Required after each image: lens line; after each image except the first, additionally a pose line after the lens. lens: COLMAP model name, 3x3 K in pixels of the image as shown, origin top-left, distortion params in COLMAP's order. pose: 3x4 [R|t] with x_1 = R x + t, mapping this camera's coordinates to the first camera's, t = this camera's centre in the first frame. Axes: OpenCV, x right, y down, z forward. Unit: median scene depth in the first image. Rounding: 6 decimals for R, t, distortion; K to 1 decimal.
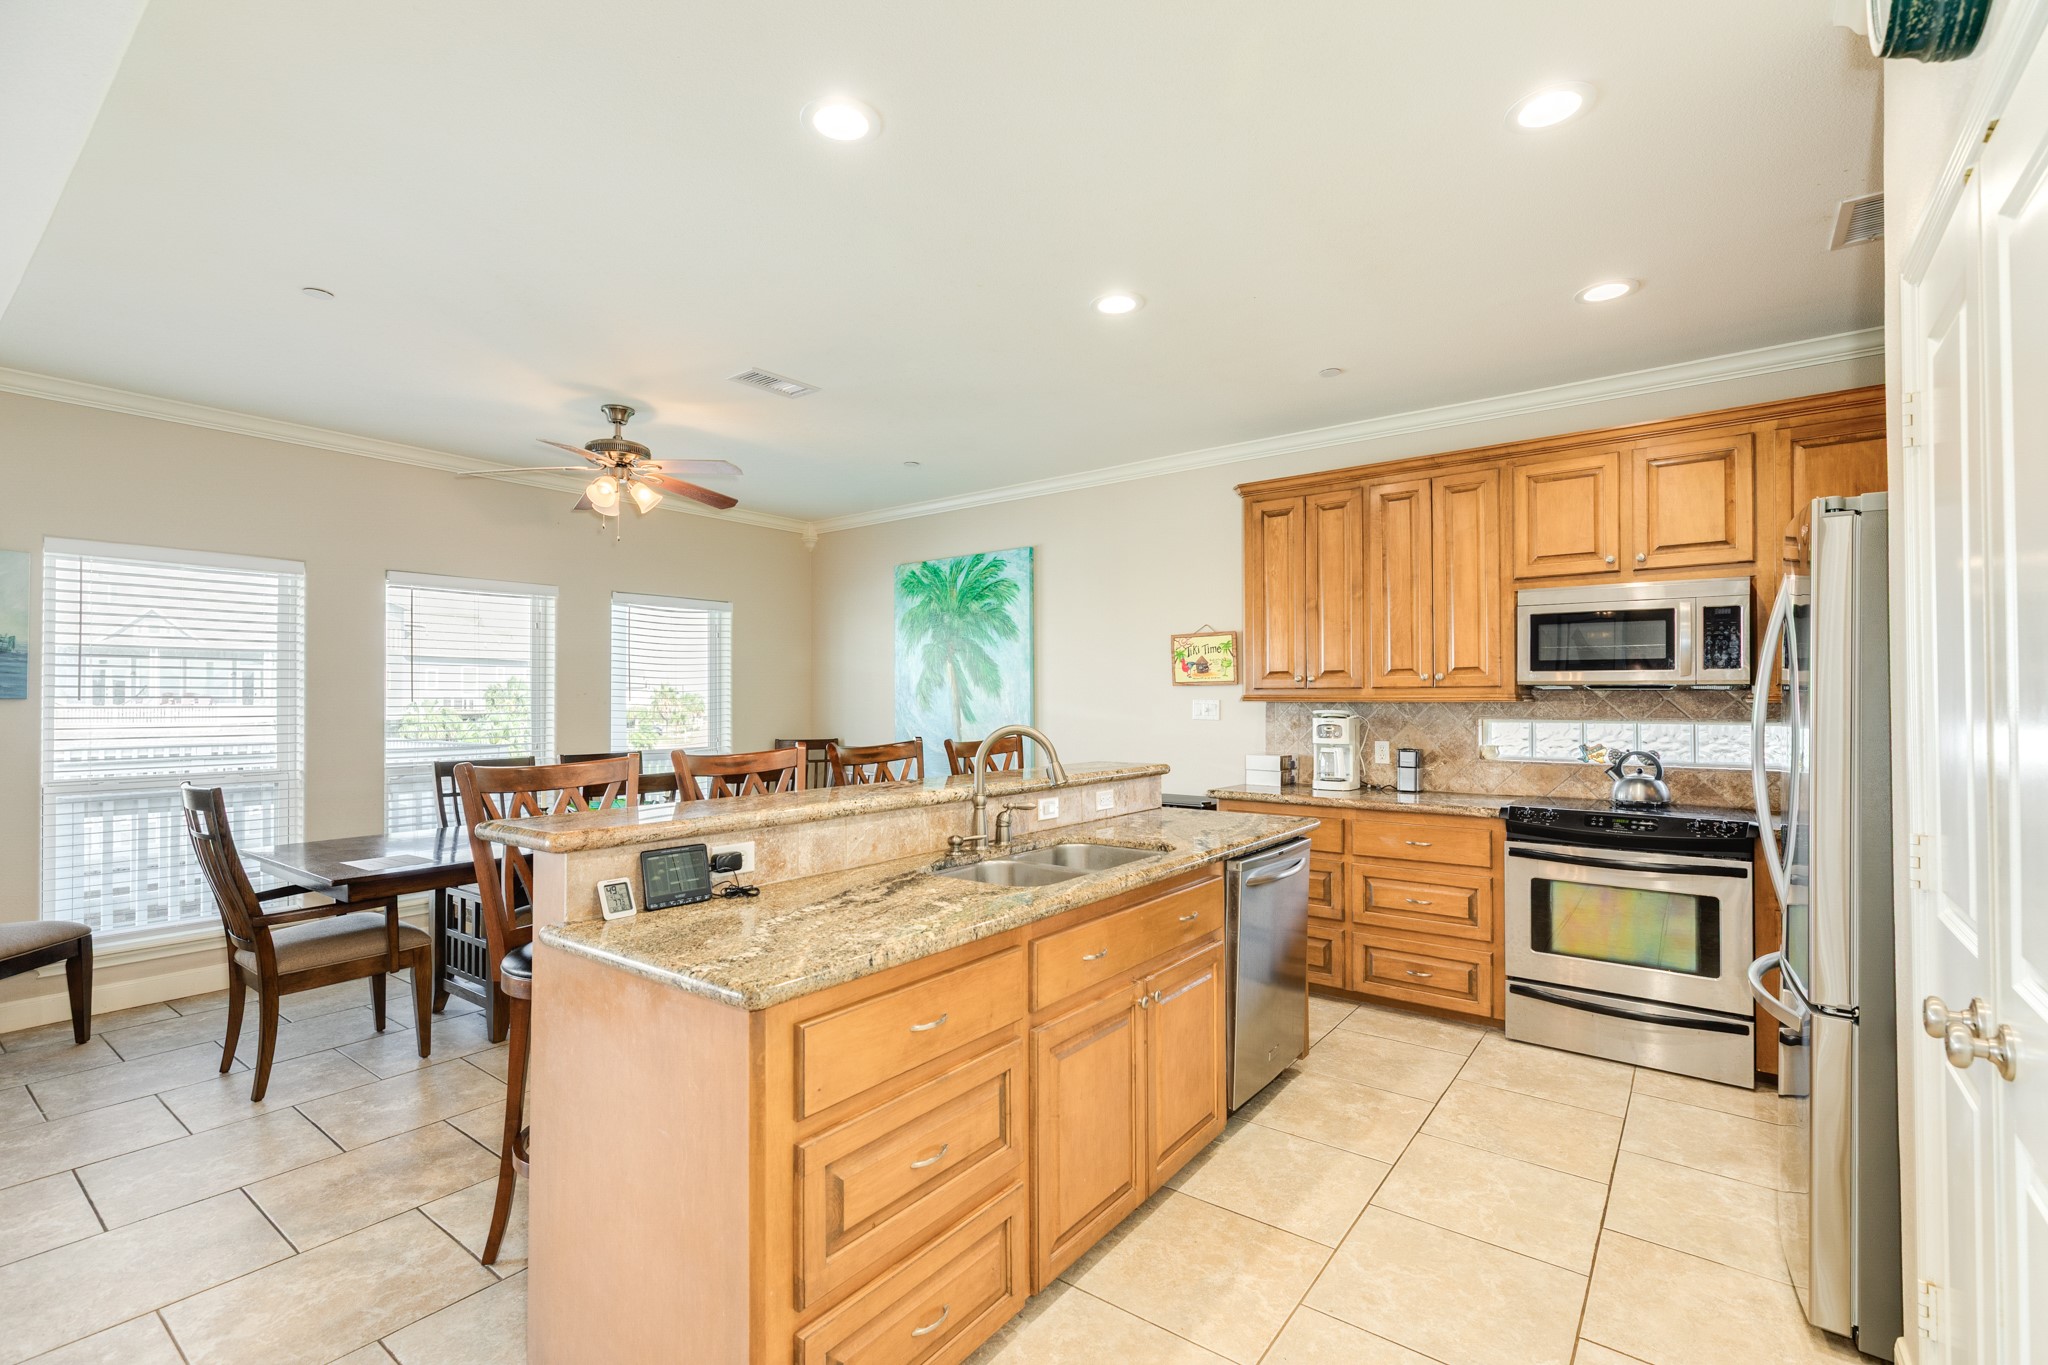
lens RADIAL K [[907.1, 0, 1025.2], [0, 907.1, 687.1], [0, 0, 1]] dist [0.003688, 0.001475]
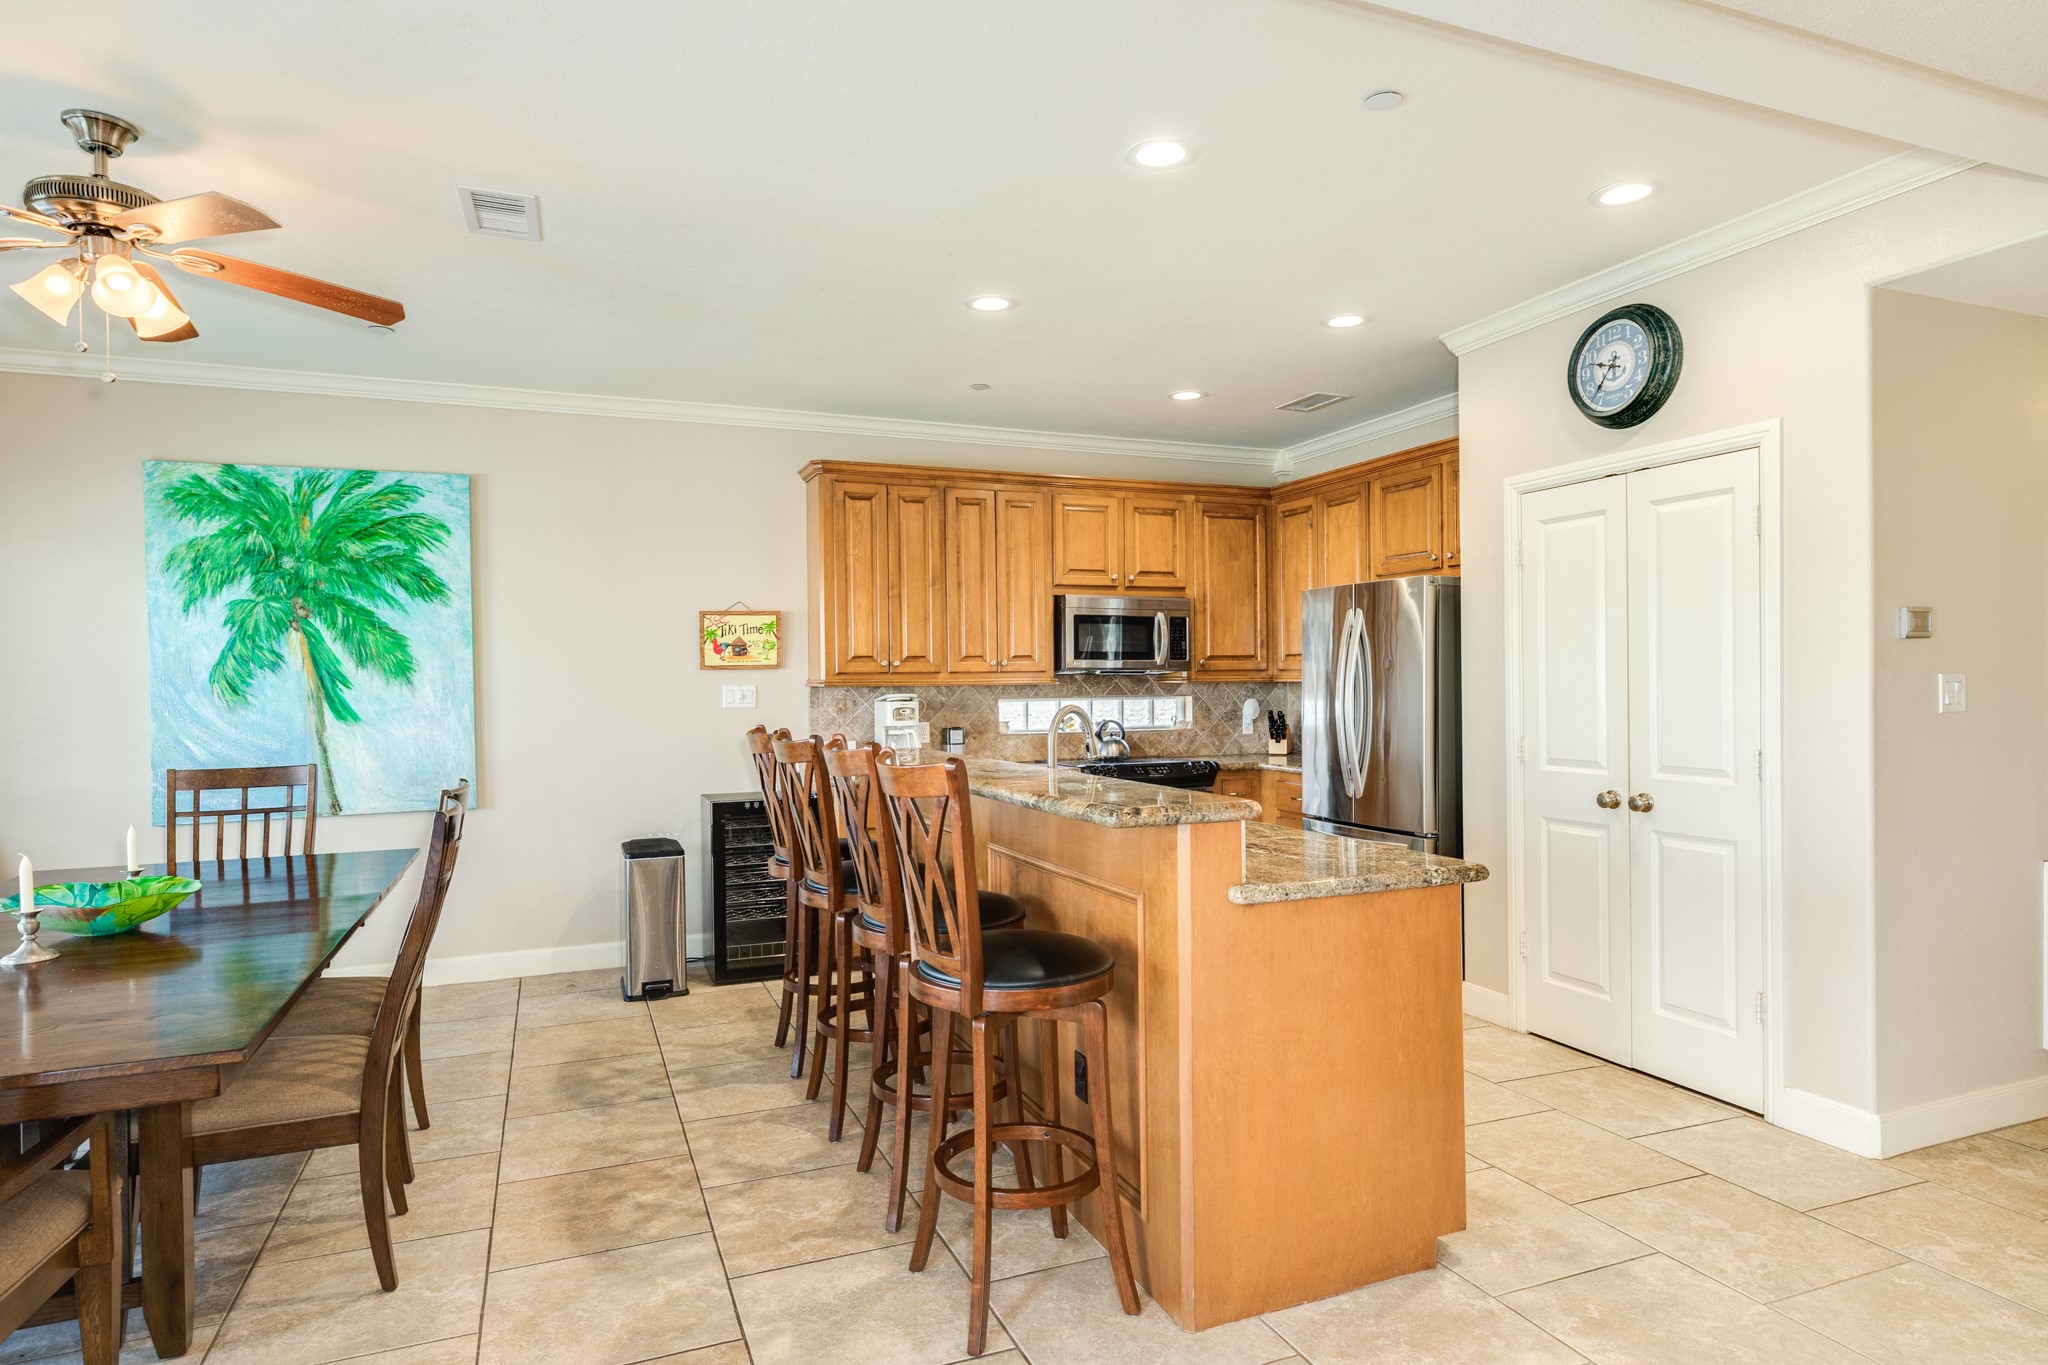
lens RADIAL K [[1143.2, 0, 1019.0], [0, 1143.2, 685.5], [0, 0, 1]] dist [0.012696, -0.002622]
pose [[0.513368, -0.005770, 0.858149, -0.762943], [-0.002068, 0.999966, 0.007961, 0.005269], [-0.858166, -0.005862, 0.513339, 0.220579]]
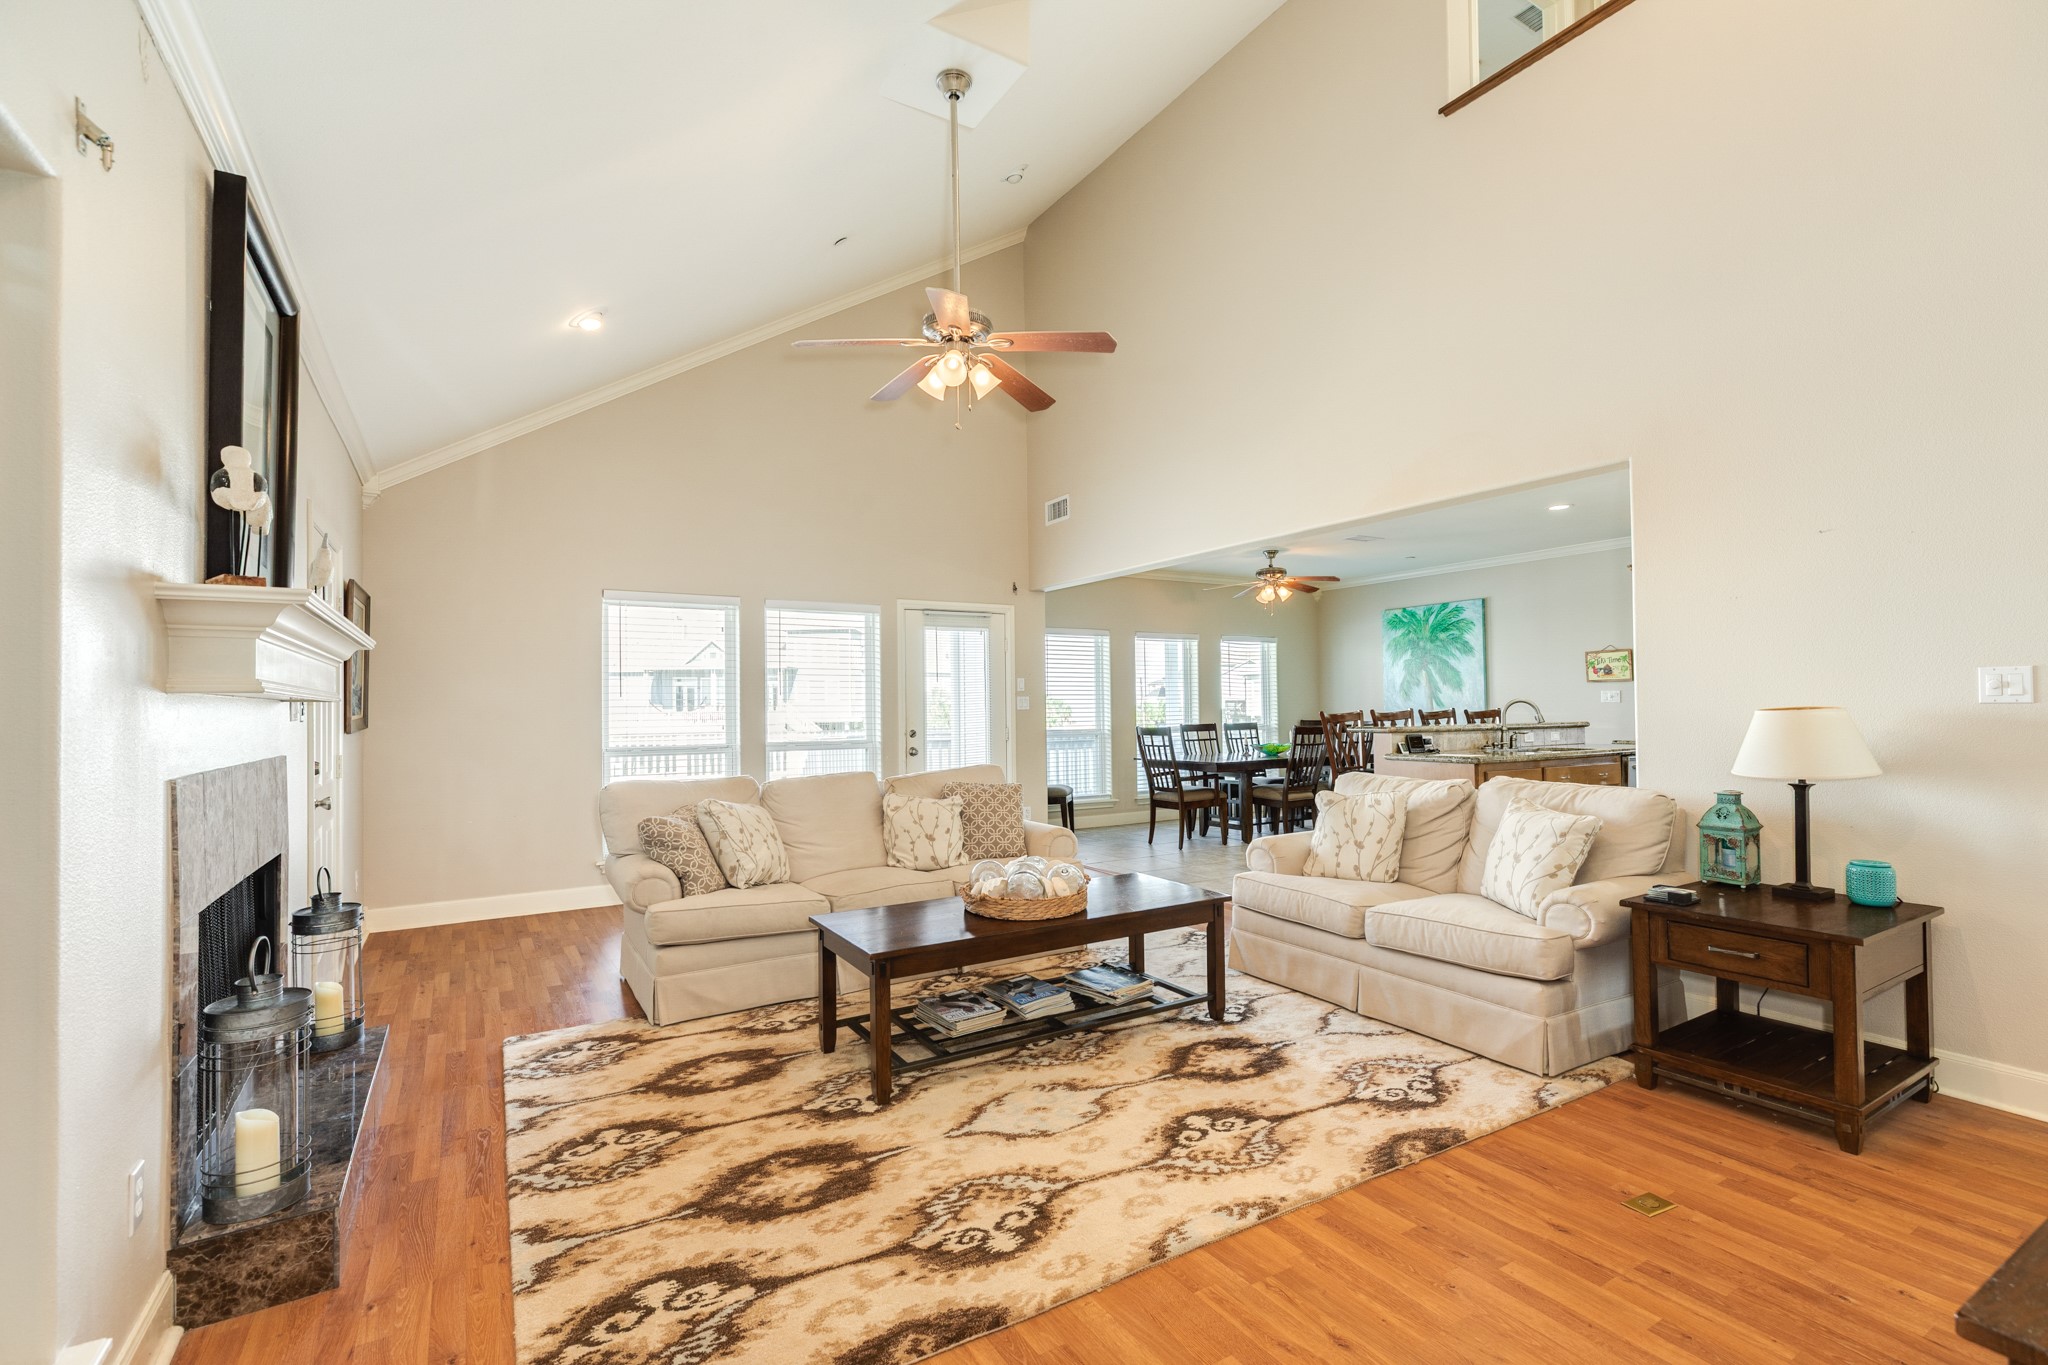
lens RADIAL K [[907.1, 0, 1026.7], [0, 907.1, 694.1], [0, 0, 1]] dist [0.003688, 0.001475]
pose [[0.930149, -0.011541, -0.367000, -0.220213], [0.012809, 0.999917, 0.001019, 0.005880], [0.366958, -0.005649, 0.930220, -1.123587]]
